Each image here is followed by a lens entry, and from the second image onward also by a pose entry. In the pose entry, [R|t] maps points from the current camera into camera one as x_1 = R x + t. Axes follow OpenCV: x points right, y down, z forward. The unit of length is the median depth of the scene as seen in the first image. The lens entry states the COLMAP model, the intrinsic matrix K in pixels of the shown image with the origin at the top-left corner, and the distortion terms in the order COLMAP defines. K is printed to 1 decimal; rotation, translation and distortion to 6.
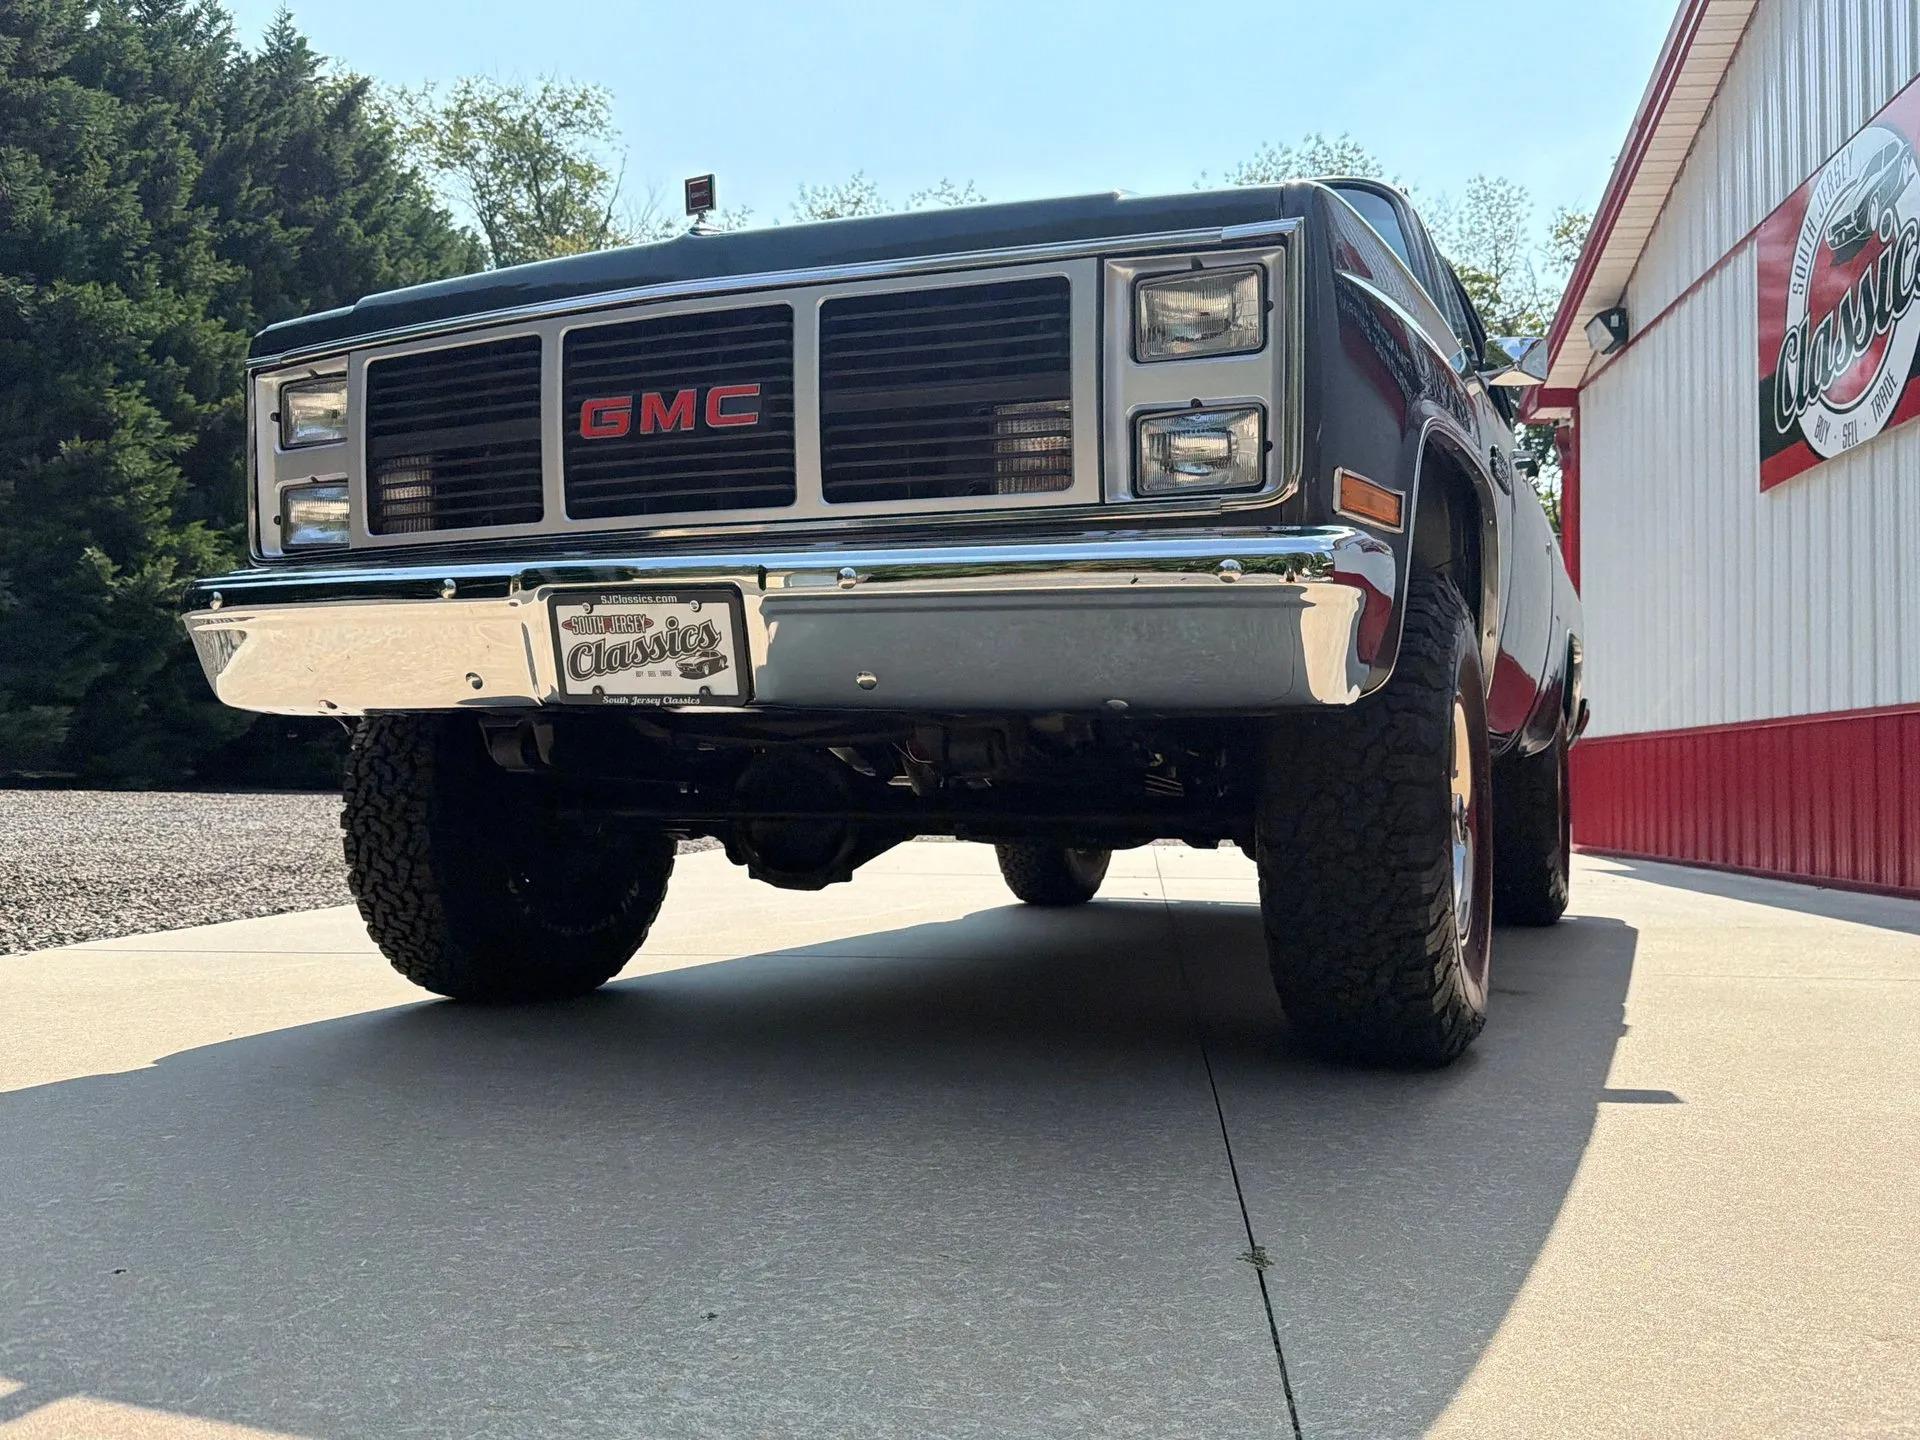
lens RADIAL K [[1568.9, 0, 960.6], [0, 1568.9, 702.9], [0, 0, 1]] dist [0.075890, -0.118135]
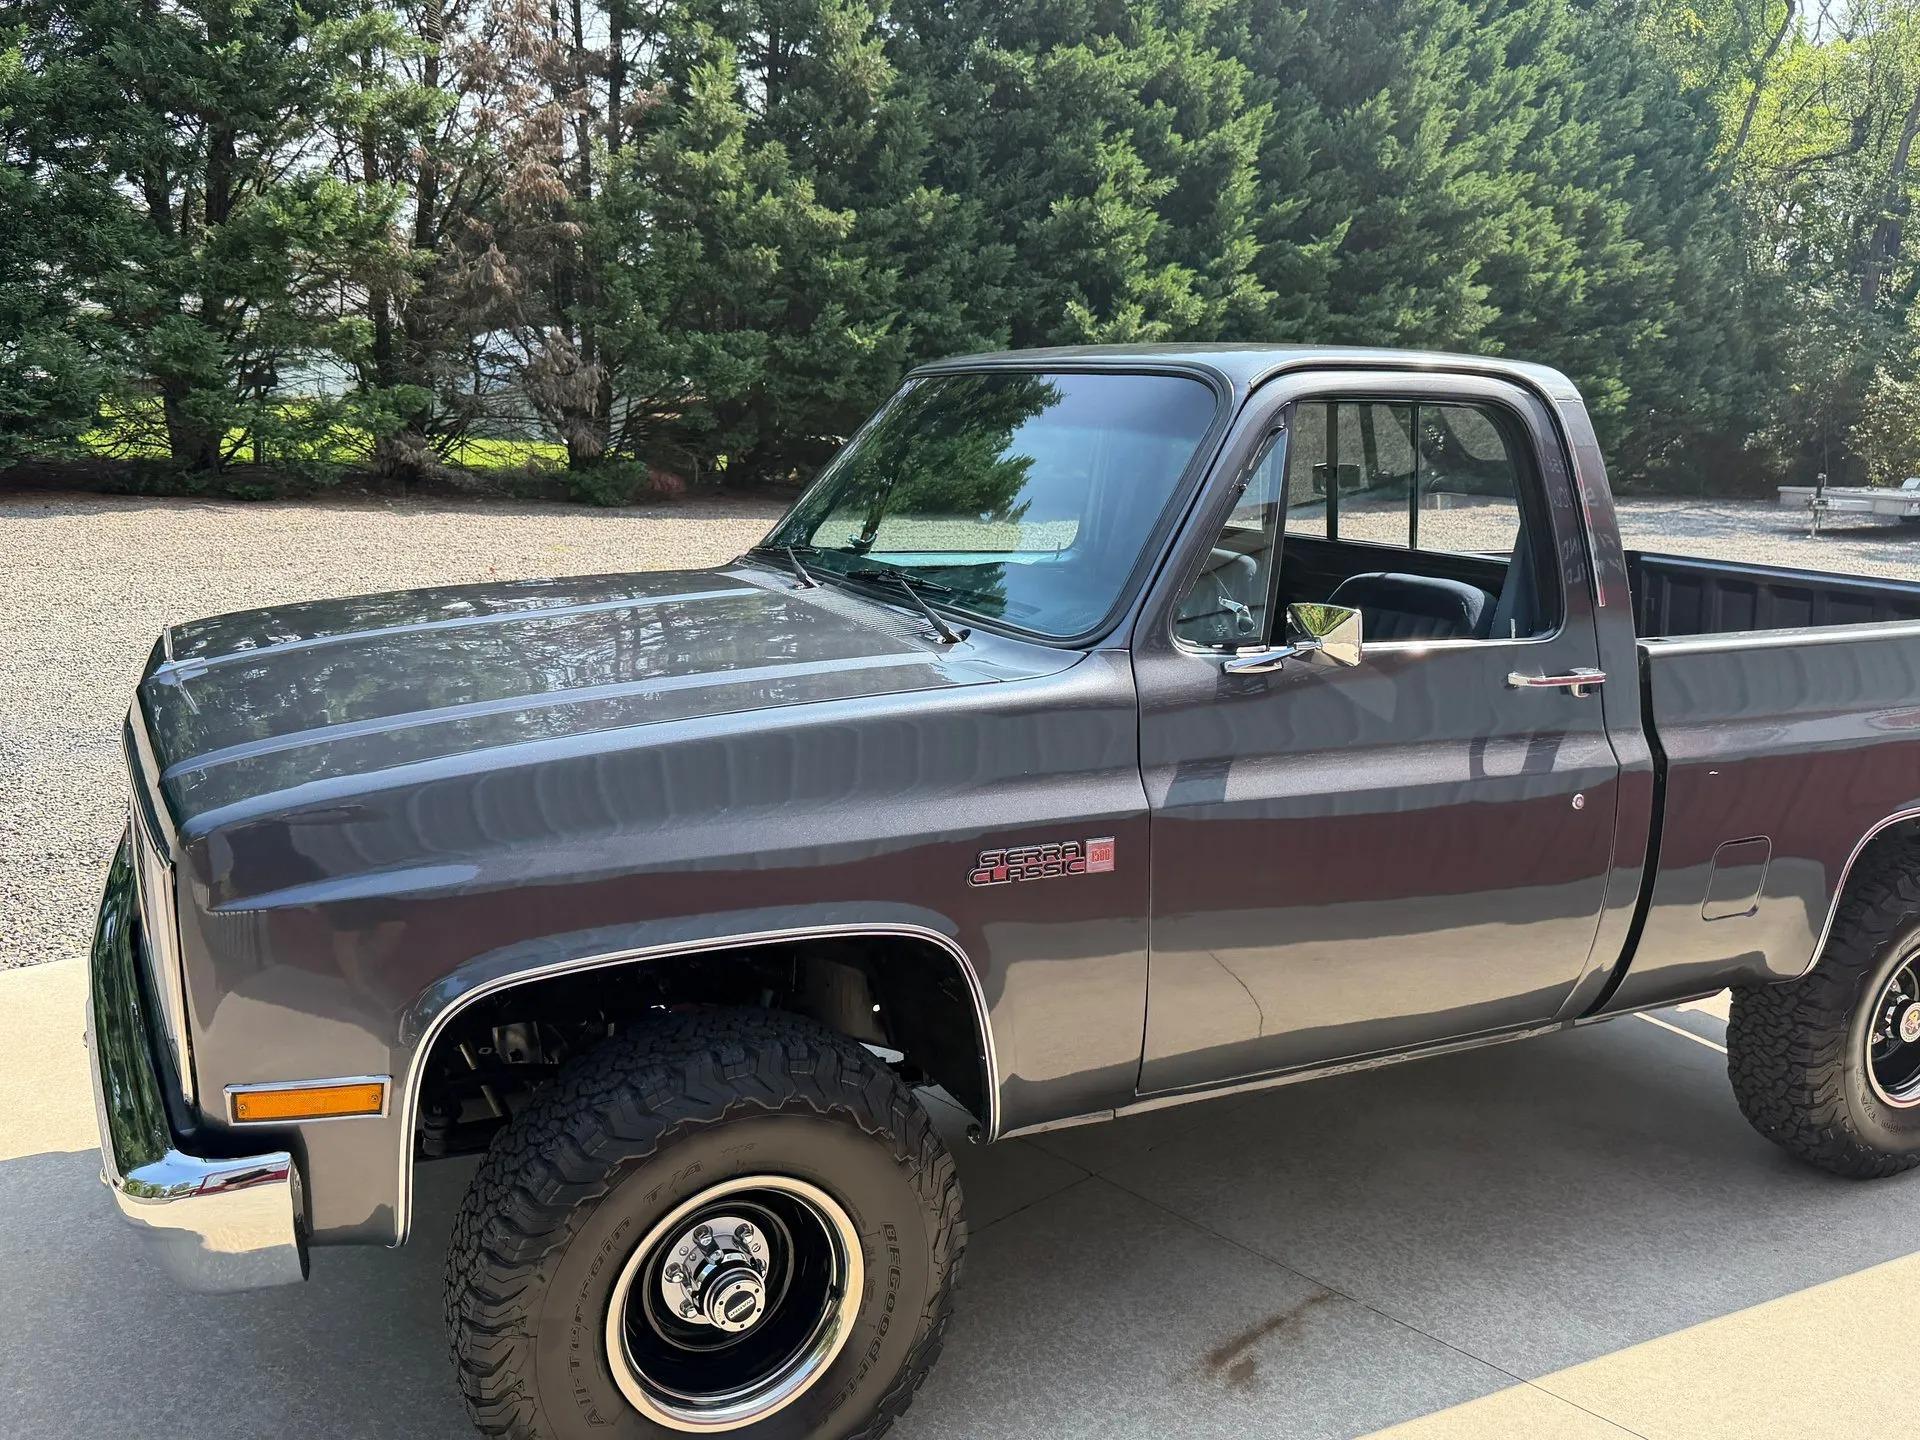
lens RADIAL K [[1571.2, 0, 959.3], [0, 1571.2, 708.8], [0, 0, 1]] dist [0.067430, -0.117211]
pose [[0.775812, 0.132940, -0.616800, 0.118340], [0.005947, 0.975968, 0.217832, -0.059580], [0.630936, -0.172665, 0.756378, 0.052896]]
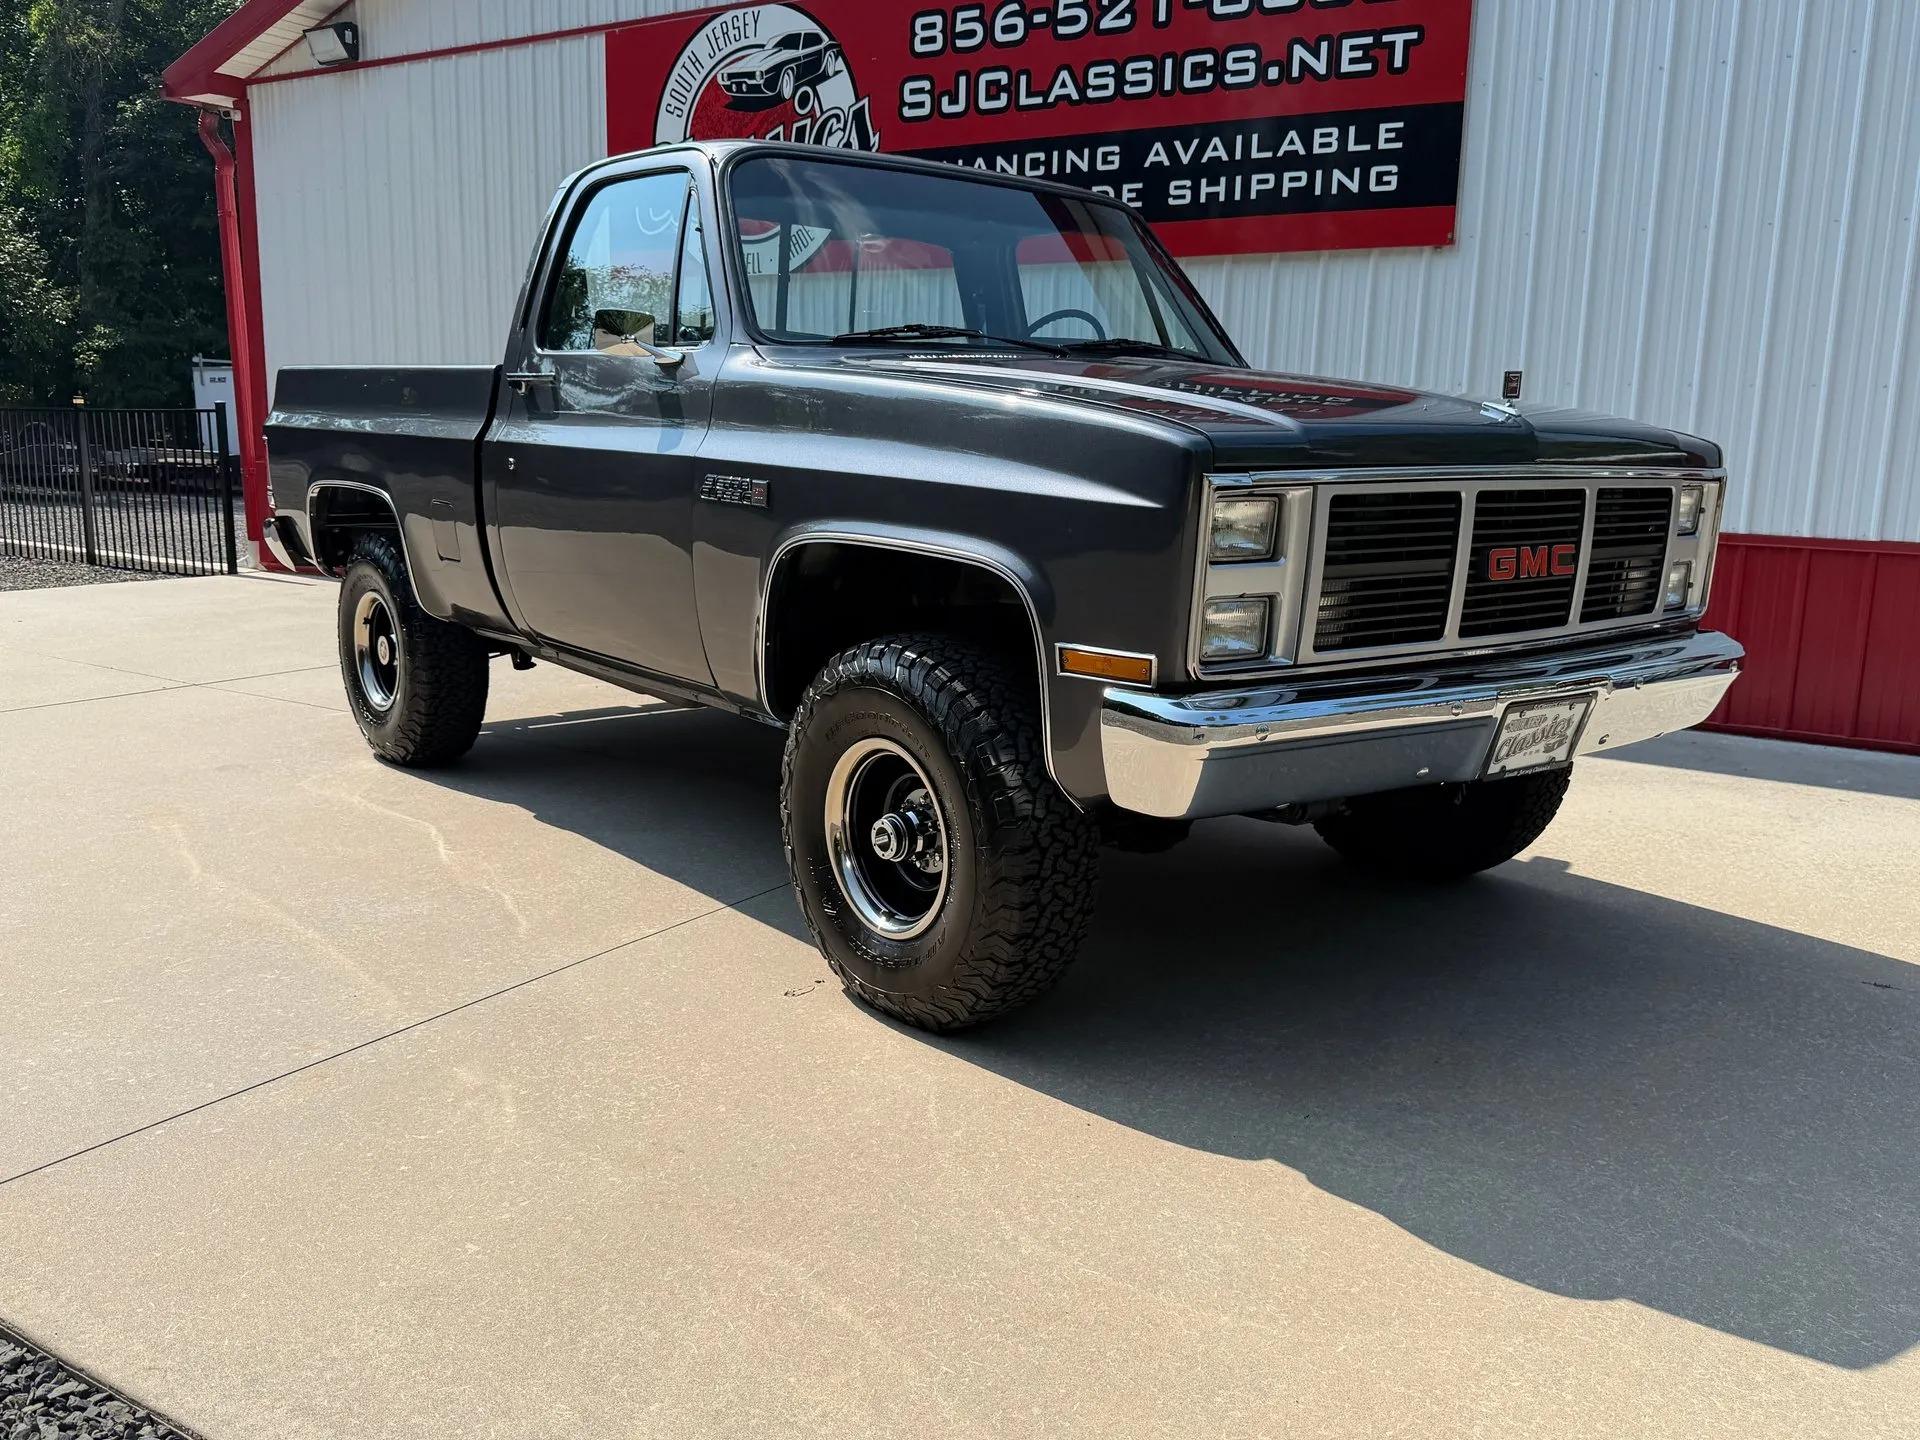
lens RADIAL K [[1568.9, 0, 964.9], [0, 1568.9, 725.4], [0, 0, 1]] dist [0.075890, -0.118135]
pose [[0.457662, -0.166913, 0.873319, -0.177850], [-0.063575, 0.973564, 0.219389, -0.034383], [-0.886850, -0.155927, 0.434952, 0.088703]]
